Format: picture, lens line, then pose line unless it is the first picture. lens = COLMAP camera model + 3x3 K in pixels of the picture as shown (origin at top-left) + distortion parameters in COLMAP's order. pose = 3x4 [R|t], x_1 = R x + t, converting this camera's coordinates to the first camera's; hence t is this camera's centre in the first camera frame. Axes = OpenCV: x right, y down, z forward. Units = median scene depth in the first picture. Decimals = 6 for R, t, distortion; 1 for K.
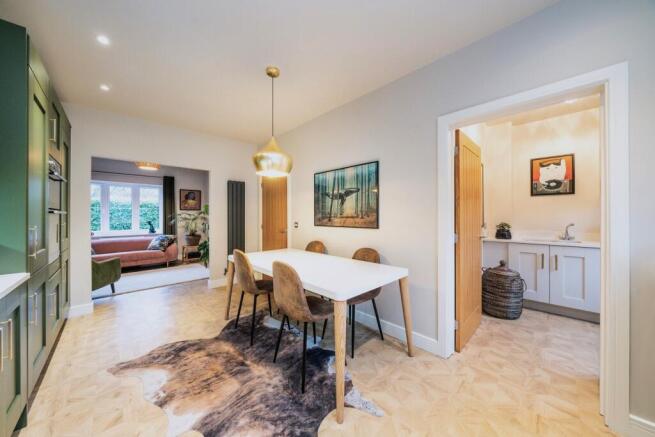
lens RADIAL K [[224.6, 0, 325.1], [0, 224.6, 214.6], [0, 0, 1]] dist [-0.010785, -0.000069]
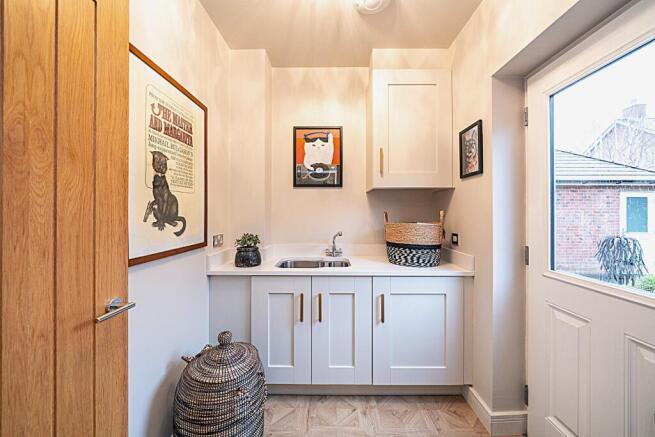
lens RADIAL K [[245.7, 0, 328.3], [0, 245.7, 213.4], [0, 0, 1]] dist [-0.000185, 0.000001]
pose [[0.697718, 0.002919, 0.716367, 0.536454], [-0.002355, 0.999996, -0.001781, -0.011139], [-0.716369, -0.000444, 0.697722, 0.485856]]
